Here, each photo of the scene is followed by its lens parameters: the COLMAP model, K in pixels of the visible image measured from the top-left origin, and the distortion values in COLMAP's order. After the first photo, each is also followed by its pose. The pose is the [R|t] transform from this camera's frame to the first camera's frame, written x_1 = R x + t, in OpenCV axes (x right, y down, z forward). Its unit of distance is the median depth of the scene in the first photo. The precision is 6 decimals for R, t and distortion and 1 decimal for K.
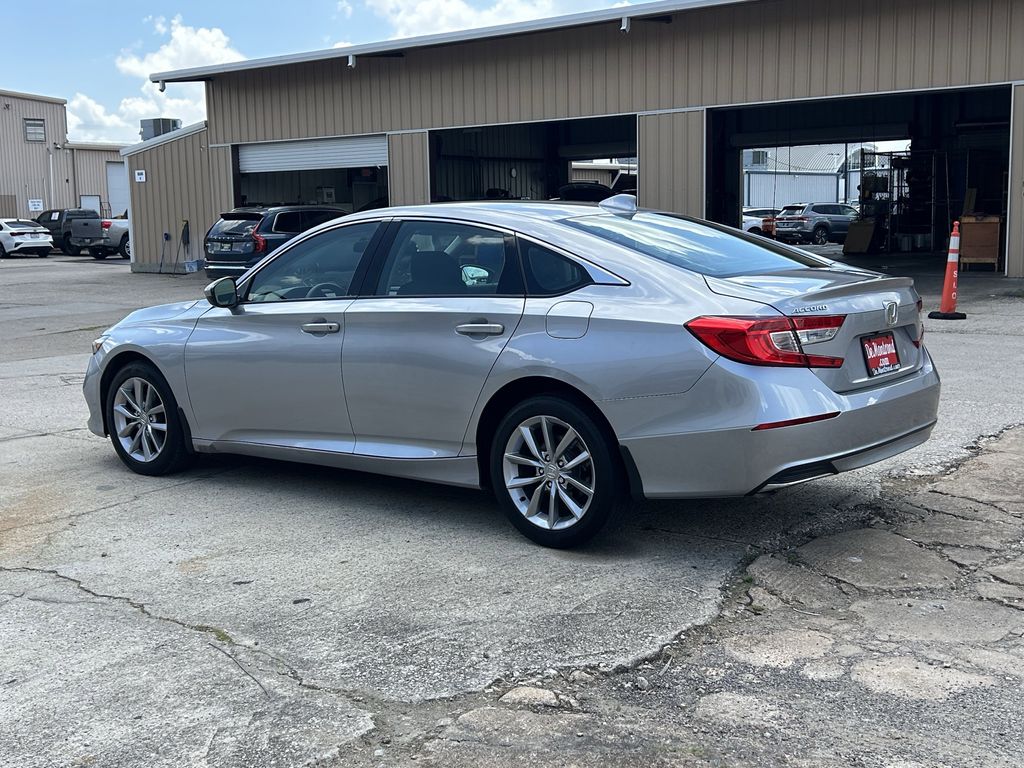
lens RADIAL K [[1226.6, 0, 512.0], [0, 1226.6, 384.0], [0, 0, 1]] dist [0.135953, -0.363014]
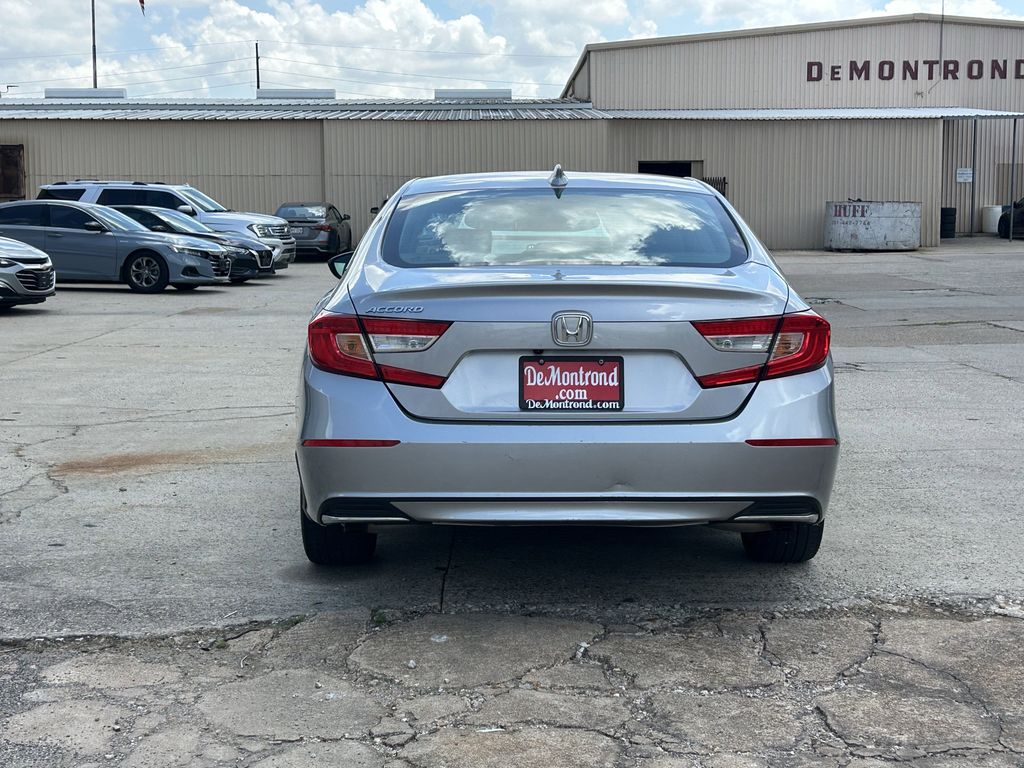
lens RADIAL K [[1500.7, 0, 512.0], [0, 1500.7, 384.0], [0, 0, 1]] dist [0.200955, -0.748084]
pose [[0.622747, 0.103733, -0.775516, 0.954508], [-0.112245, 0.992764, 0.042659, -0.057212], [0.774330, 0.060482, 0.629885, 0.405980]]
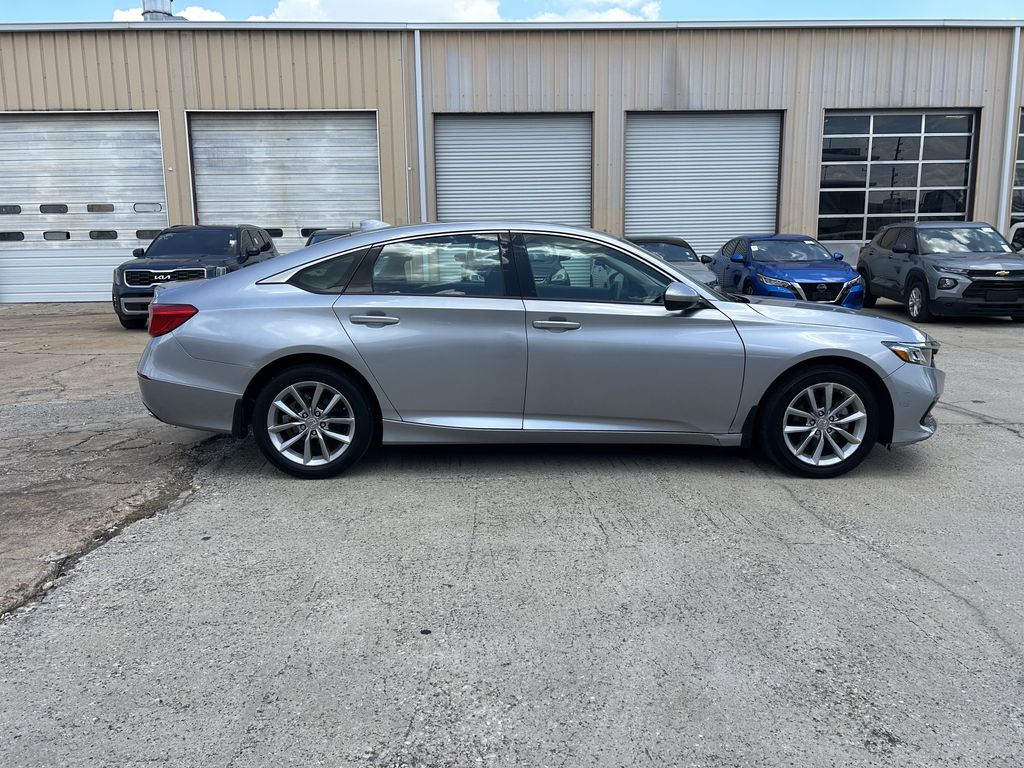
lens RADIAL K [[766.2, 0, 512.0], [0, 766.2, 384.0], [0, 0, 1]] dist [0.045142, -0.049765]
pose [[-0.766334, 0.135053, -0.628086, 0.599157], [-0.064575, 0.956510, 0.284461, -0.262120], [0.639188, 0.258551, -0.724286, 1.986987]]
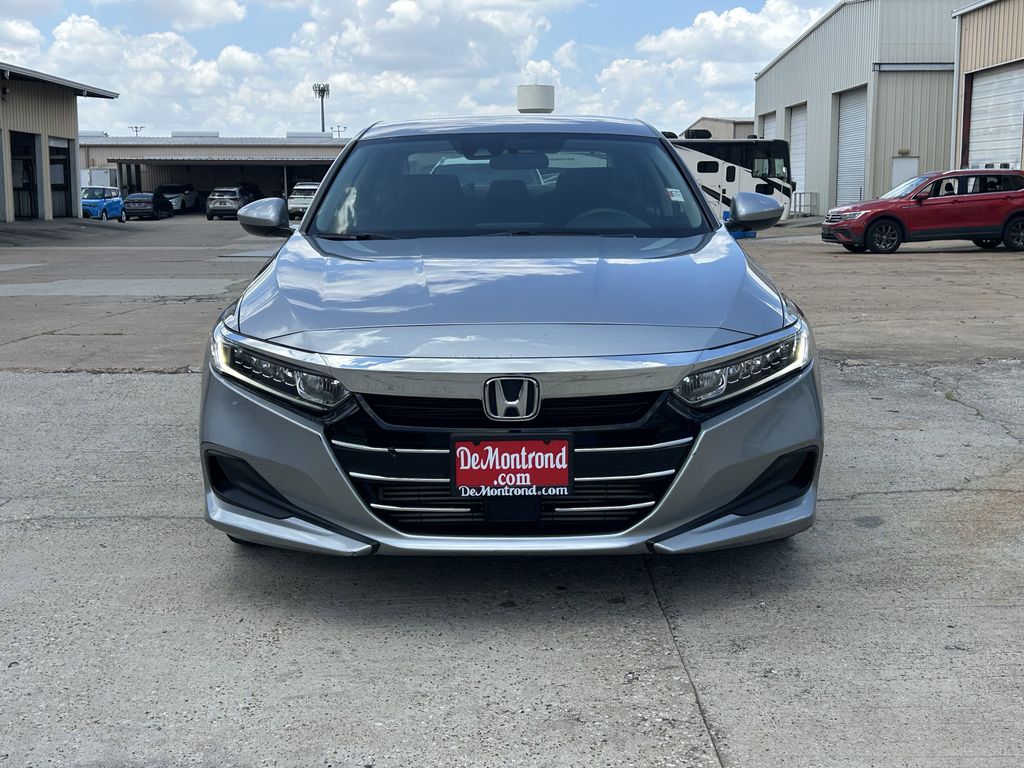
lens RADIAL K [[1226.6, 0, 512.0], [0, 1226.6, 384.0], [0, 0, 1]] dist [0.135953, -0.363014]
pose [[-0.631142, -0.094927, 0.769836, -0.903311], [0.126262, 0.966673, 0.222714, -0.196034], [-0.765322, 0.237765, -0.598123, 1.938157]]
